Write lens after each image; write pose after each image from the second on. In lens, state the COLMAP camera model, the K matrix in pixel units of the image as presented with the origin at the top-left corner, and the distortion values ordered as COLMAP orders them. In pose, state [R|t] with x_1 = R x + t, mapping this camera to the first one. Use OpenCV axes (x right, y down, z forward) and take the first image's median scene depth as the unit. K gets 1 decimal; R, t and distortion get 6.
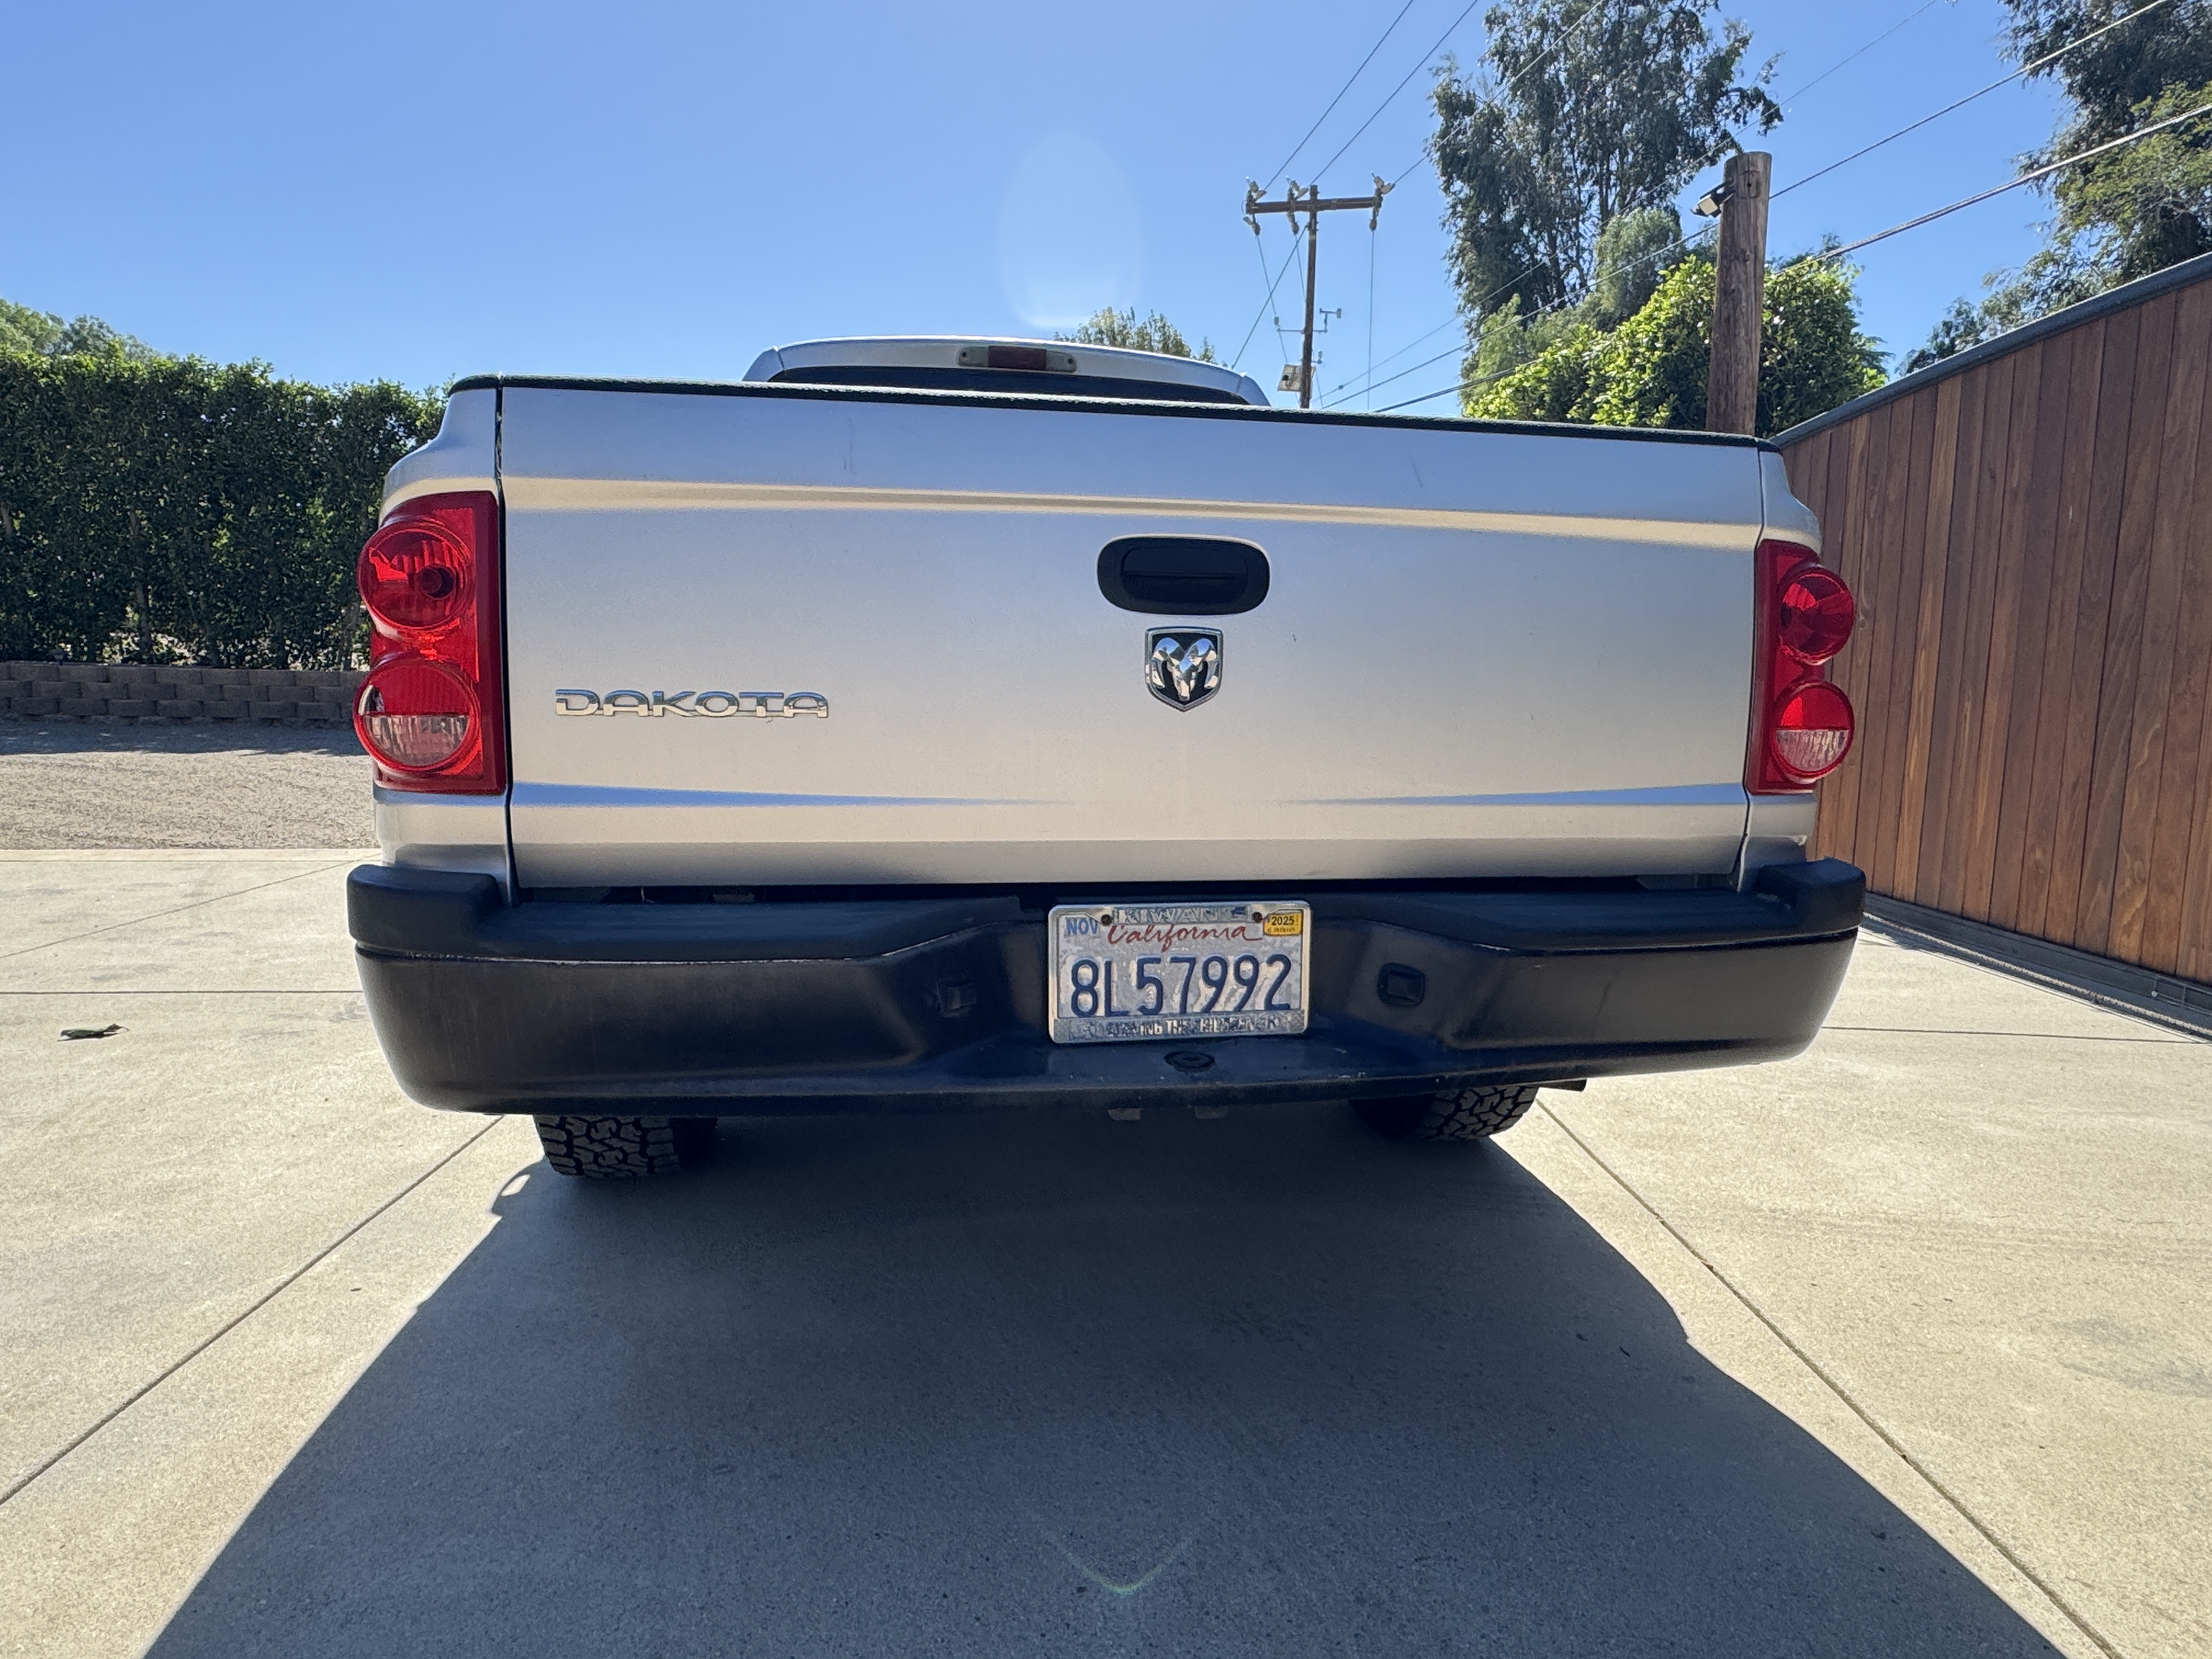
lens RADIAL K [[1308.0, 0, 1097.3], [0, 1308.0, 821.2], [0, 0, 1]] dist [-0.014933, 0.013798]
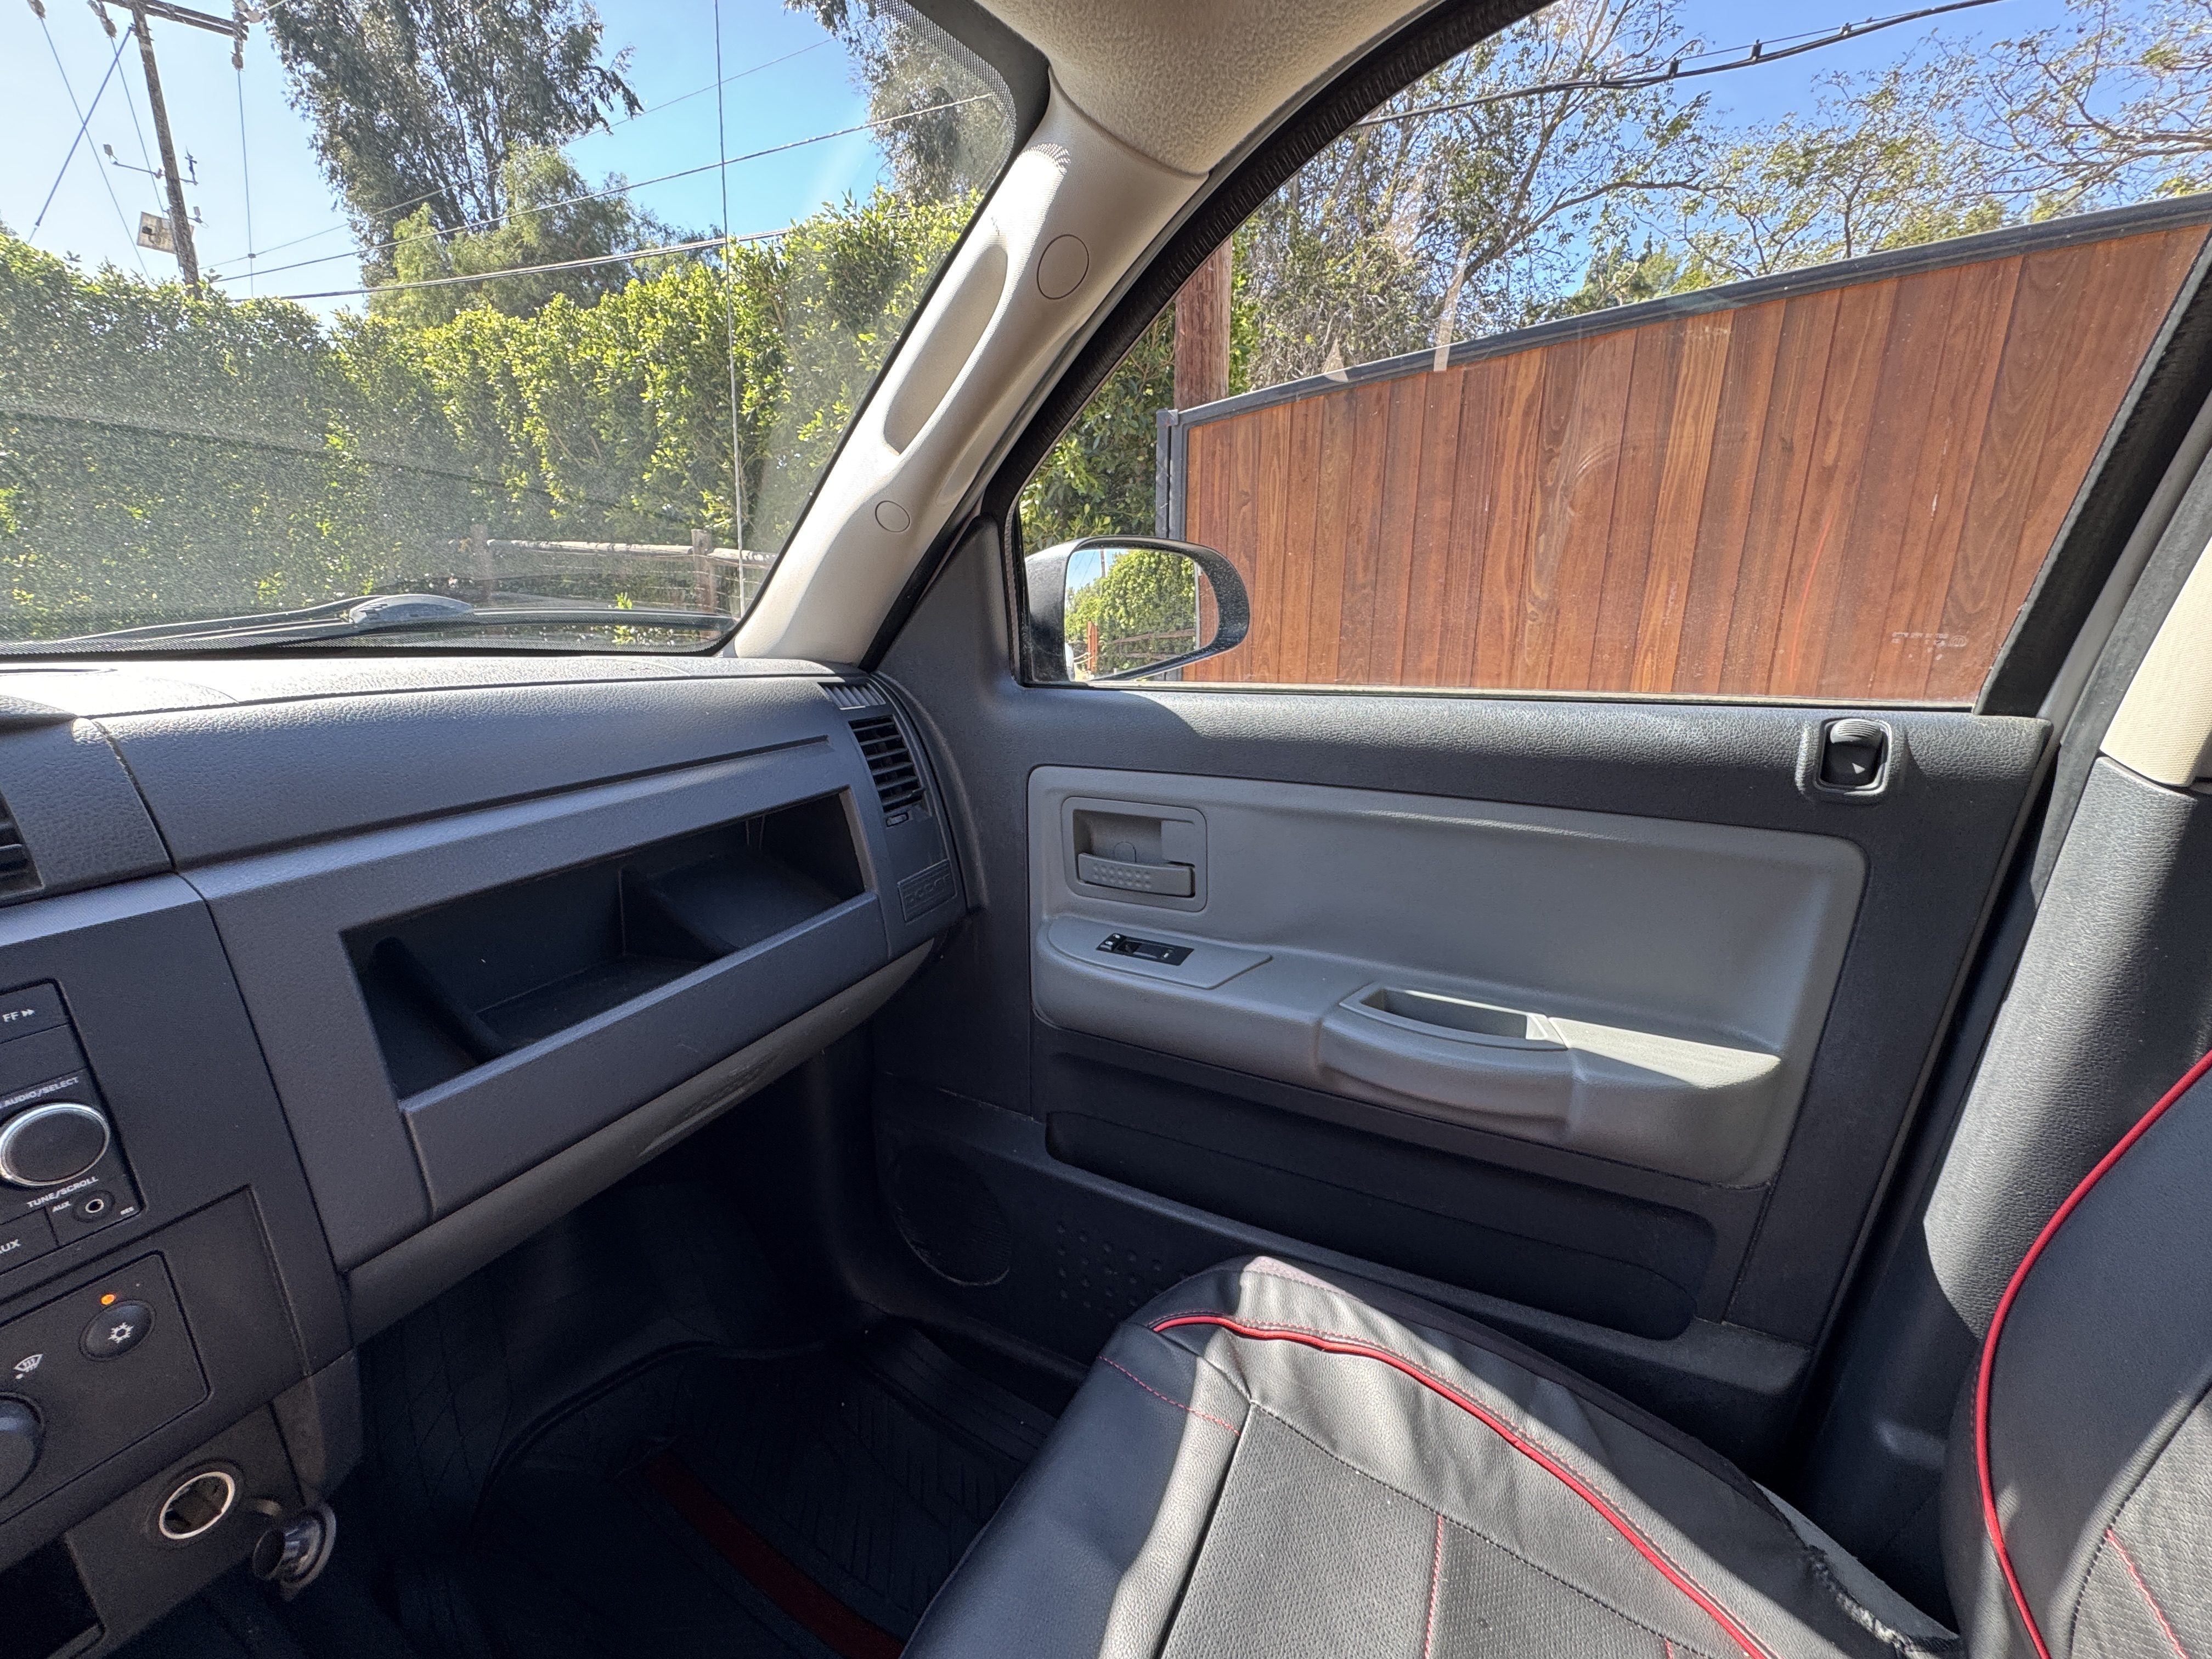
lens RADIAL K [[939.4, 0, 1109.4], [0, 939.4, 825.9], [0, 0, 1]] dist [0.000207, -0.001214]
pose [[0.612469, -0.211554, 0.761660, -0.013210], [0.097873, 0.976404, 0.192498, -0.029891], [-0.784412, -0.043354, 0.618723, 0.152871]]
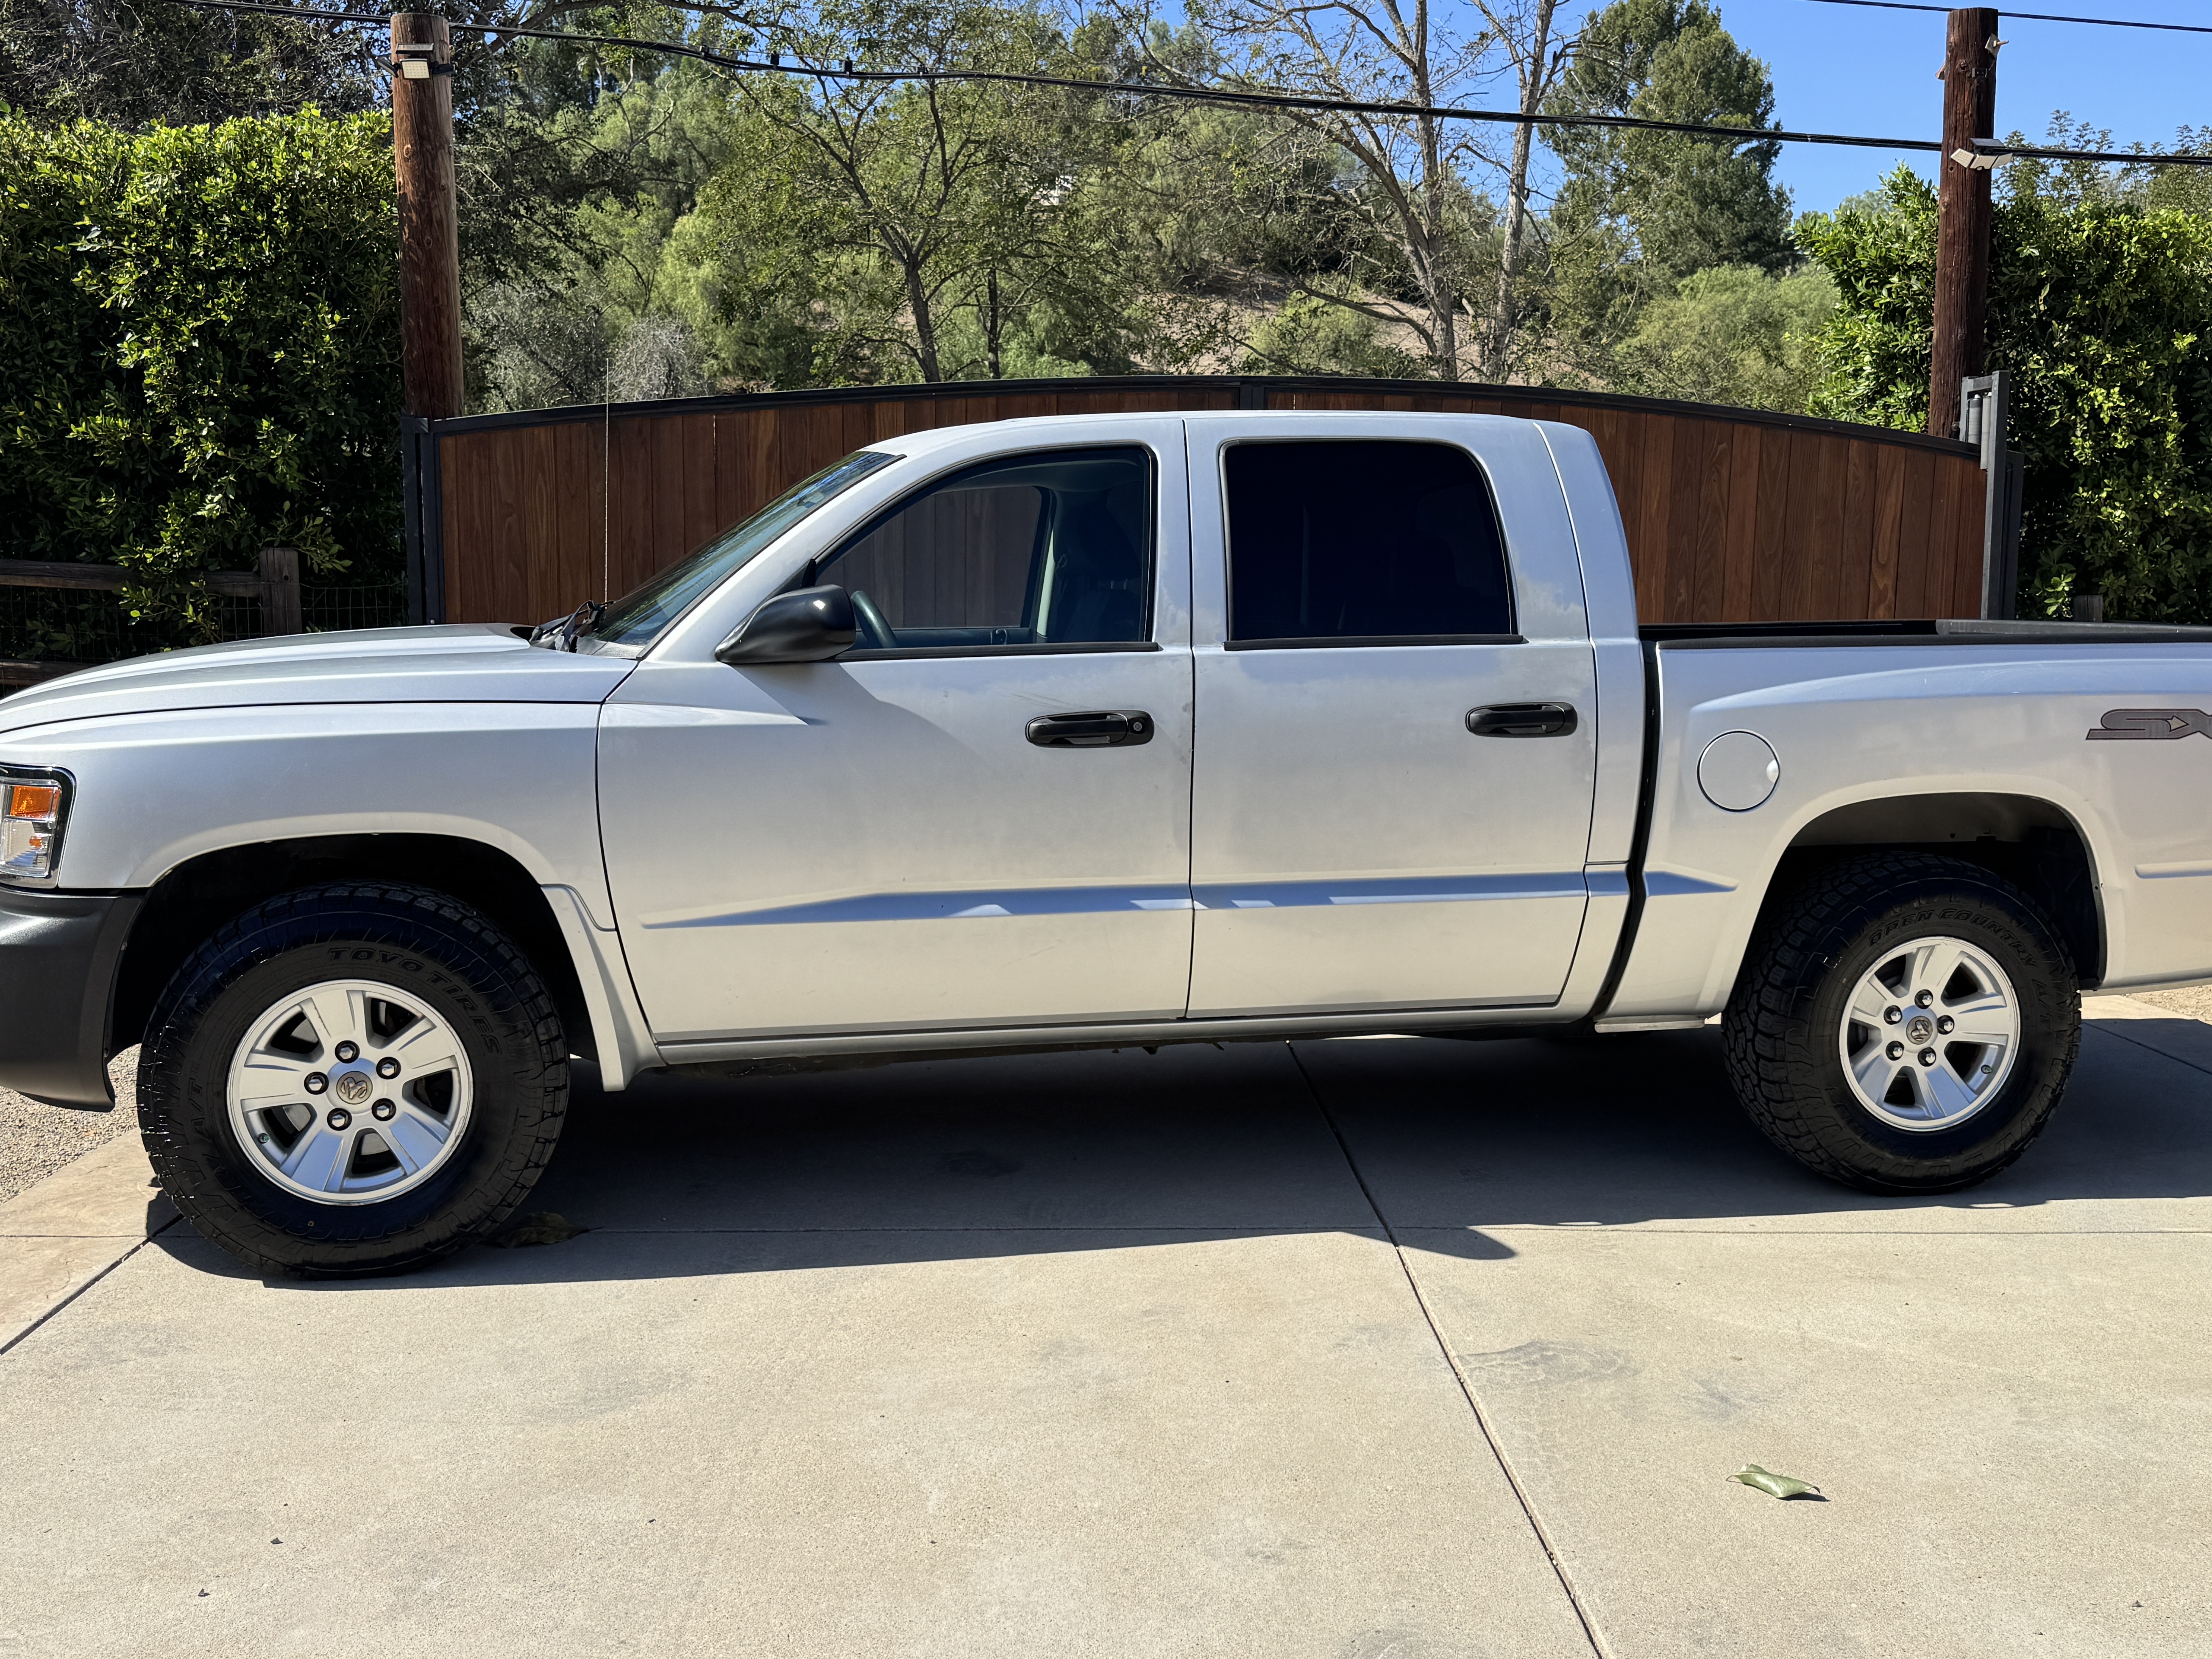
lens RADIAL K [[2086.4, 0, 1087.5], [0, 2086.4, 831.2], [0, 0, 1]] dist [0.015731, 0.000000]
pose [[-0.026712, -0.133745, 0.990656, -0.187658], [0.109492, 0.984655, 0.135887, -0.033967], [-0.993629, 0.112099, -0.011658, 0.149094]]
